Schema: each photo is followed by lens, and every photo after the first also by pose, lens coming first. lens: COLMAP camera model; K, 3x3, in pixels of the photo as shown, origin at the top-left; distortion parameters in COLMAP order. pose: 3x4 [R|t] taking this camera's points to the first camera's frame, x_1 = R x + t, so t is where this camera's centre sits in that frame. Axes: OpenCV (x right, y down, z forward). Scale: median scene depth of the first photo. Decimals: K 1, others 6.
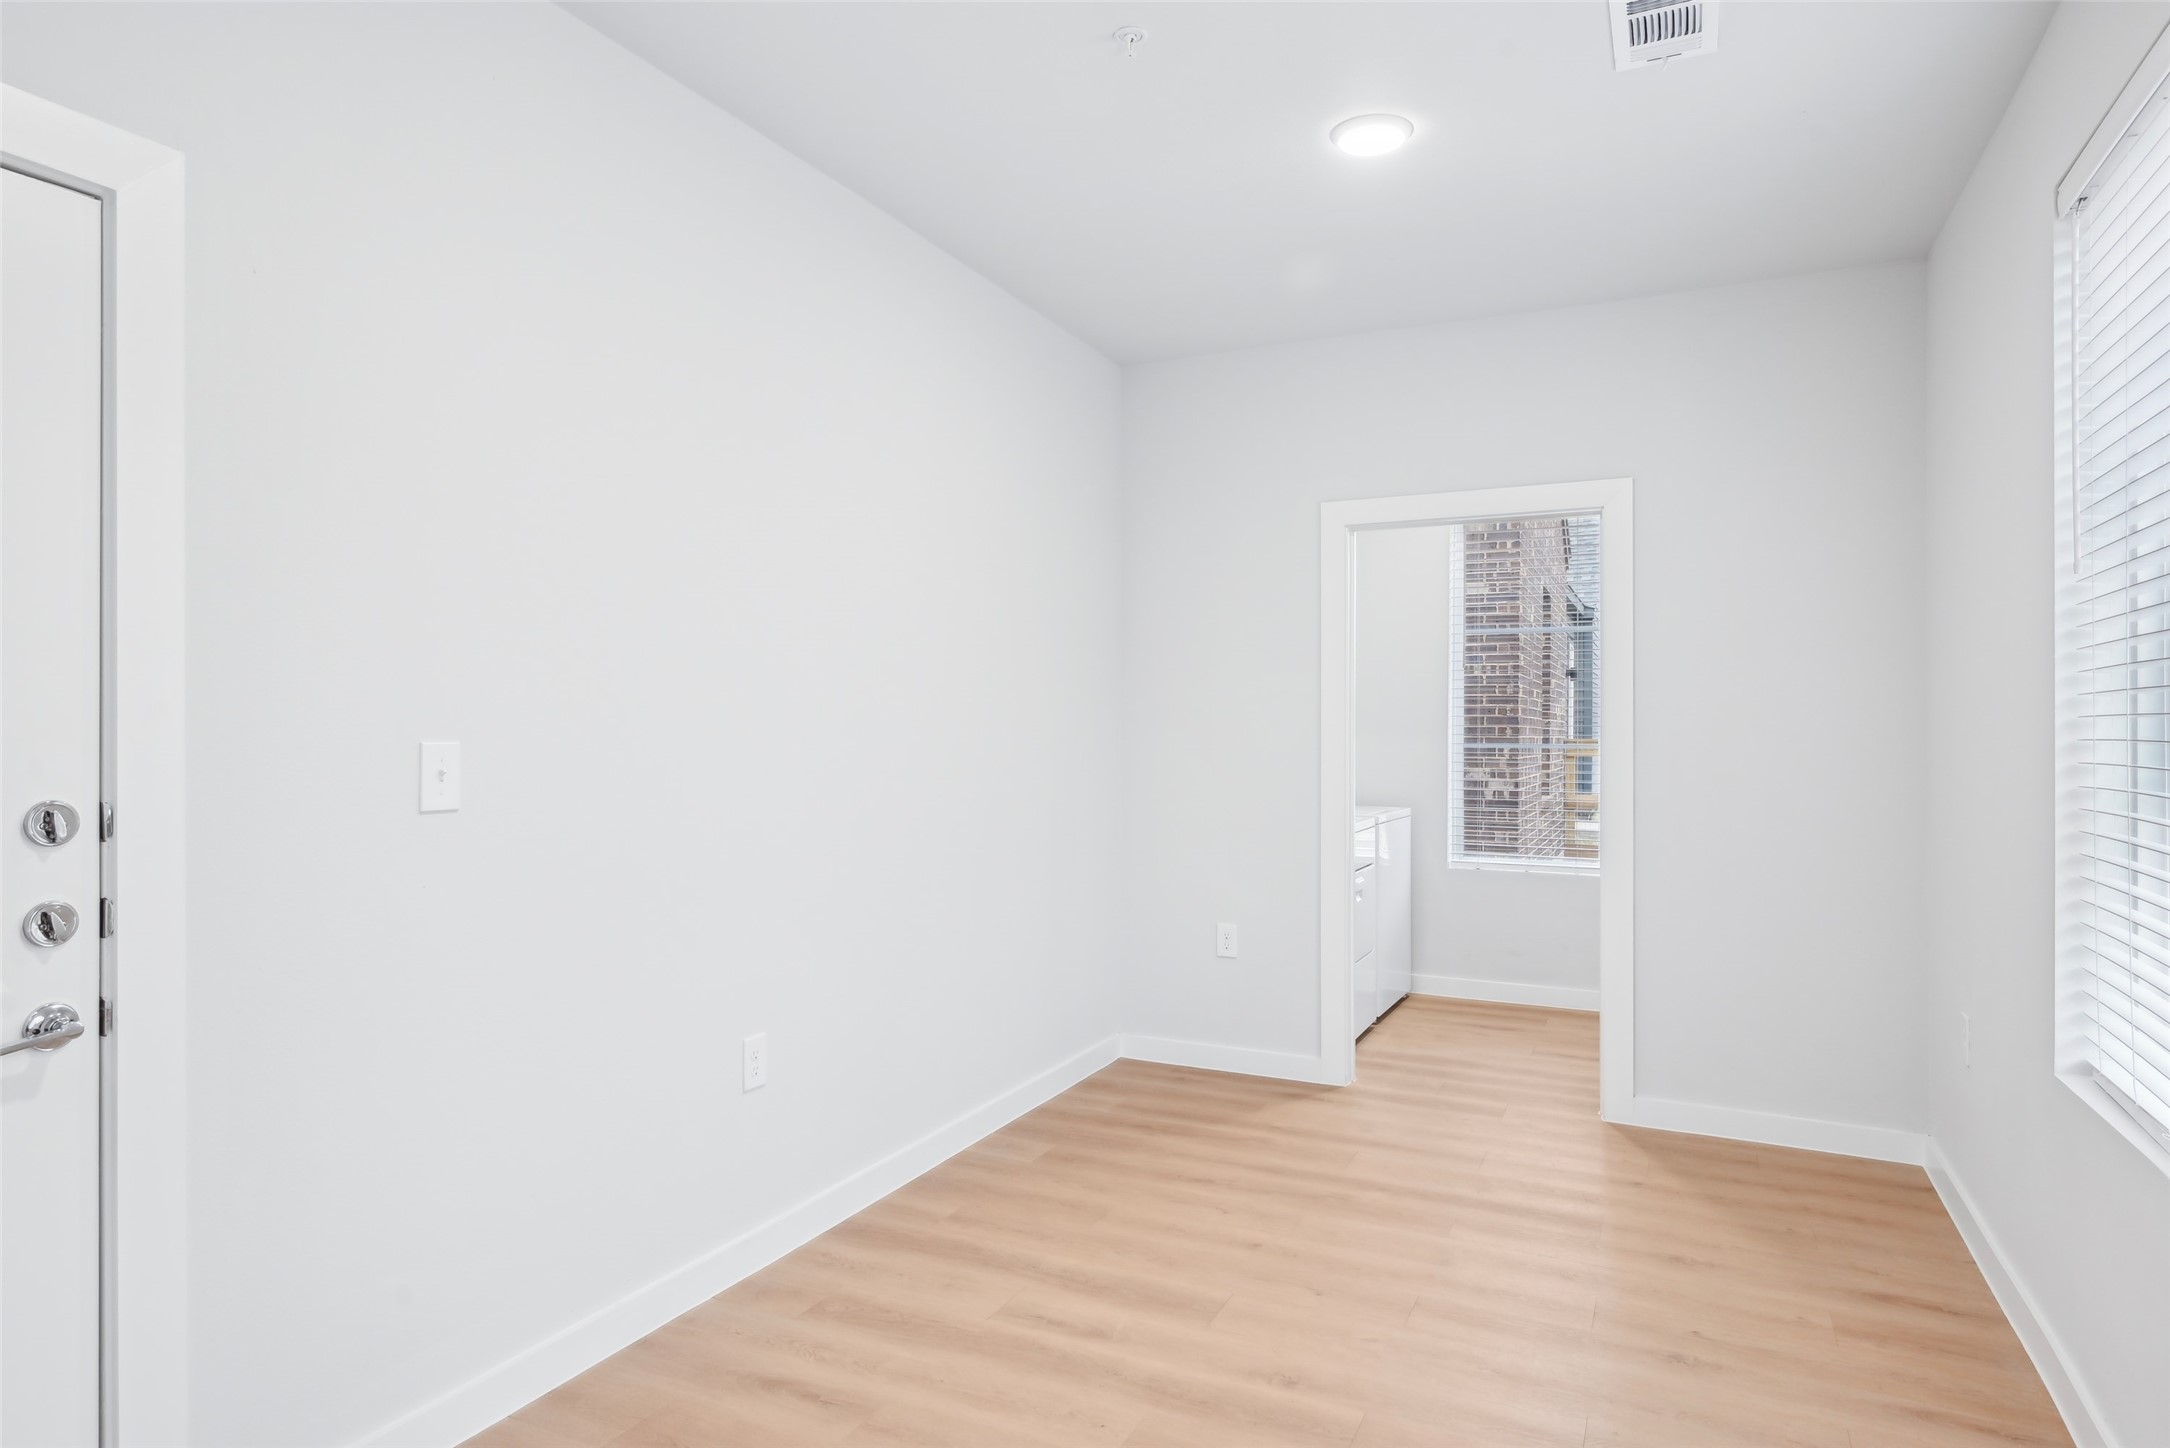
lens RADIAL K [[1235.8, 0, 1085.2], [0, 1235.8, 721.8], [0, 0, 1]] dist [0.001994, 0.000318]
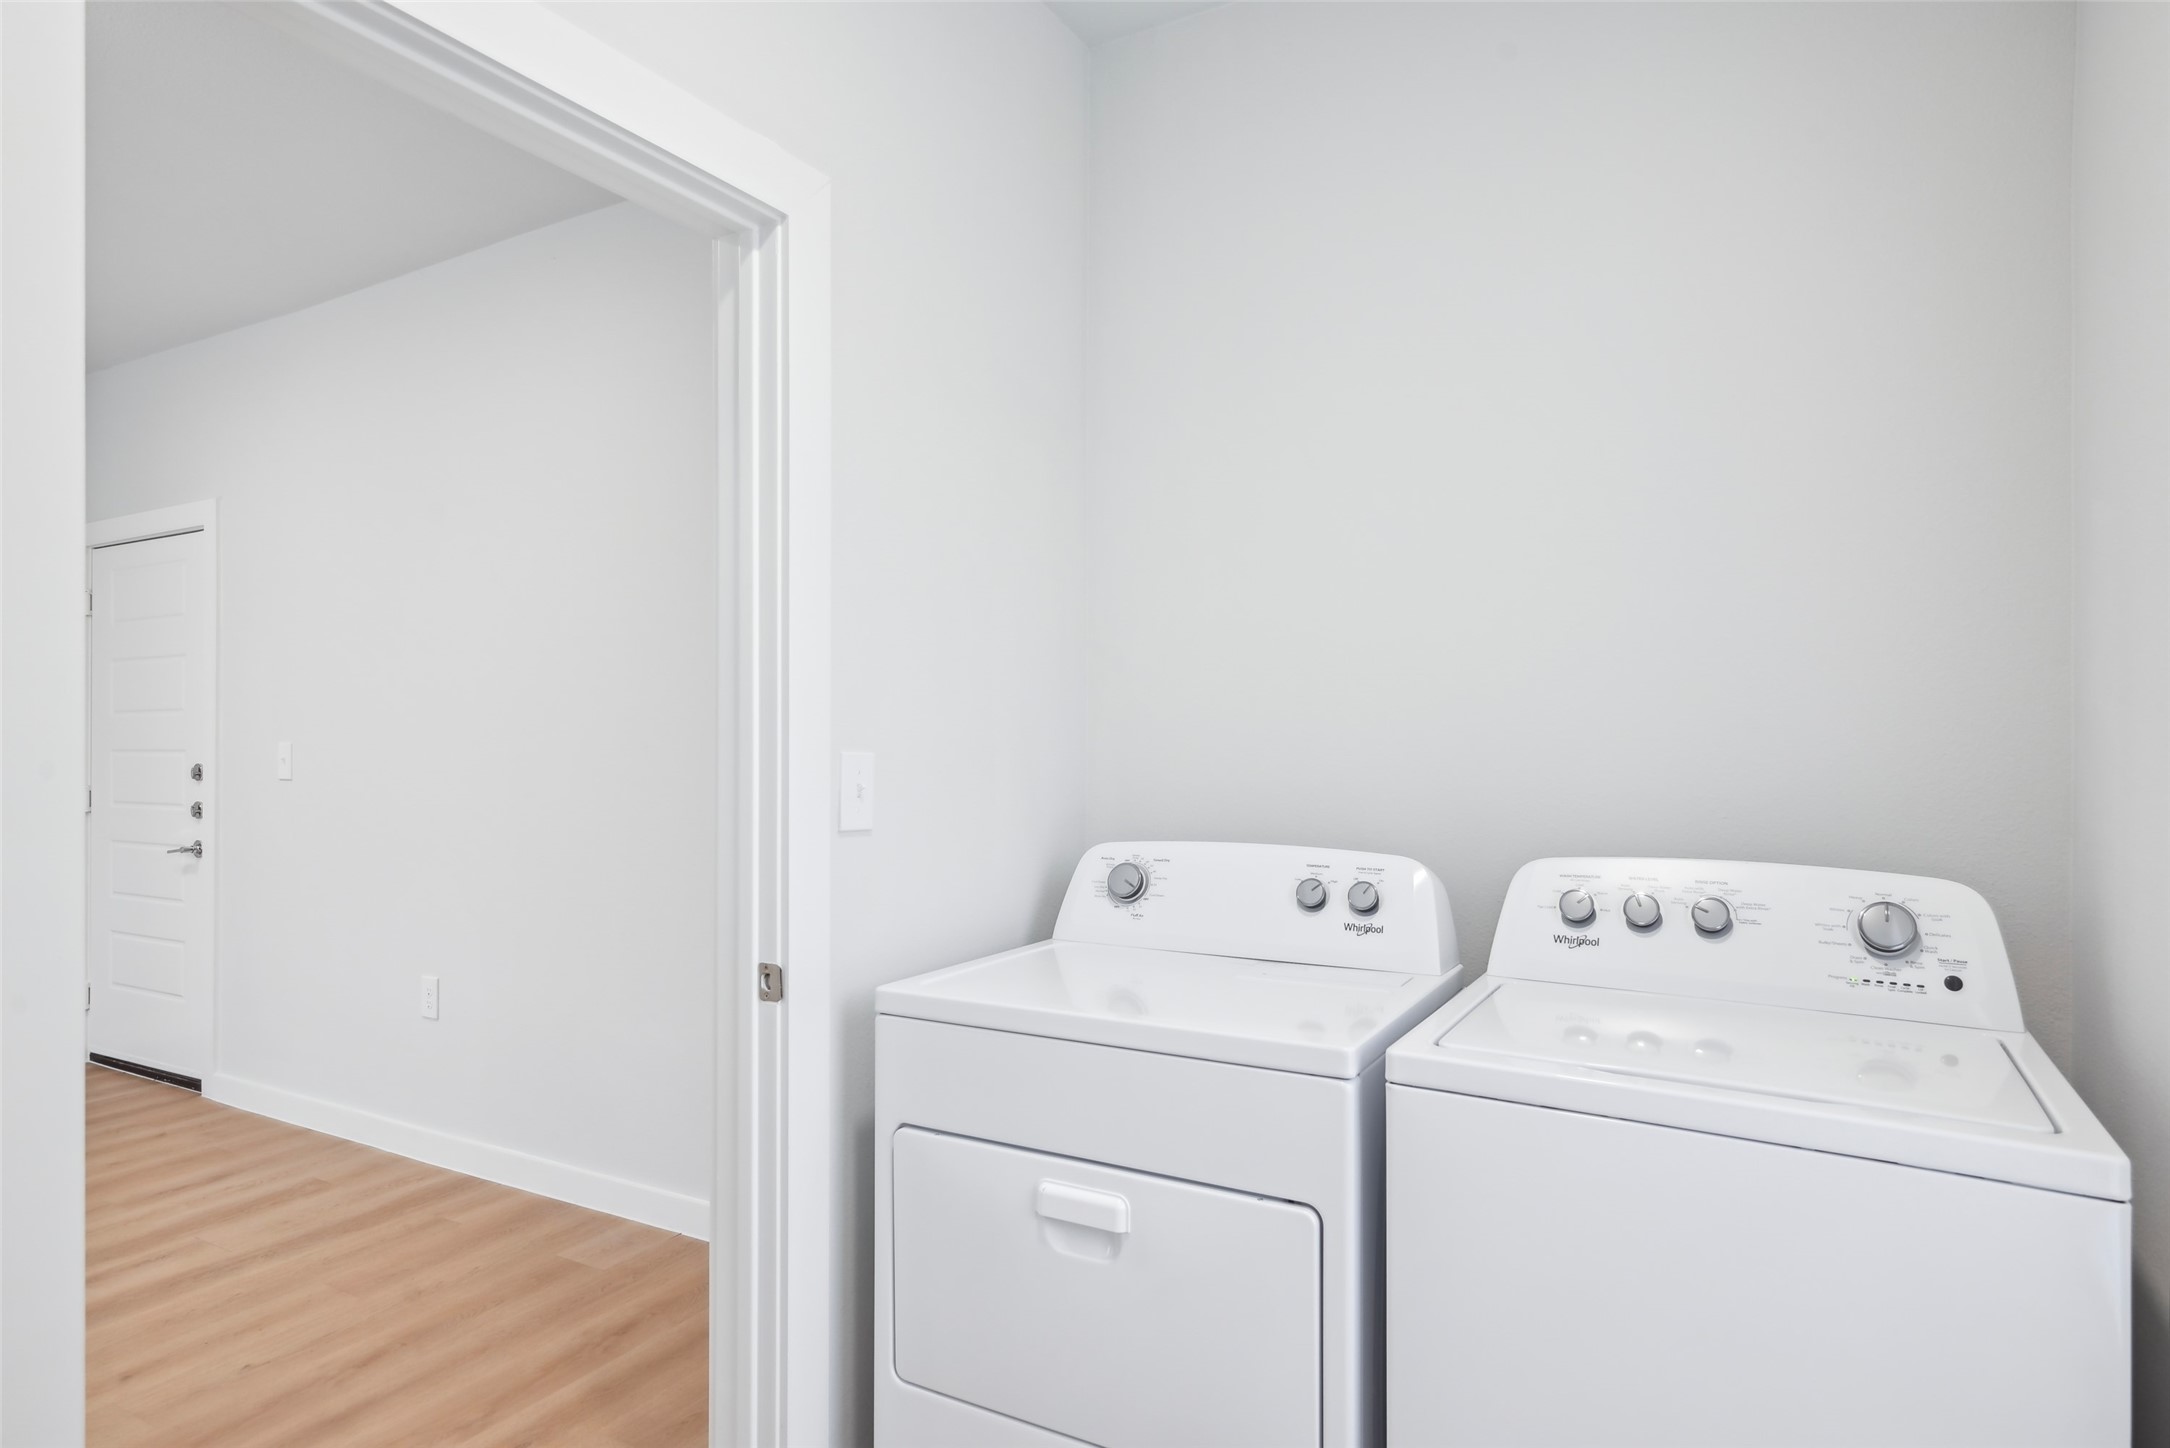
lens RADIAL K [[1187.5, 0, 1085.8], [0, 1187.5, 730.5], [0, 0, 1]] dist [0.003909, 0.000416]
pose [[-0.057783, -0.010133, -0.998278, 0.894307], [0.006501, 0.999923, -0.010526, 0.018501], [0.998308, -0.007098, -0.057712, 1.705518]]
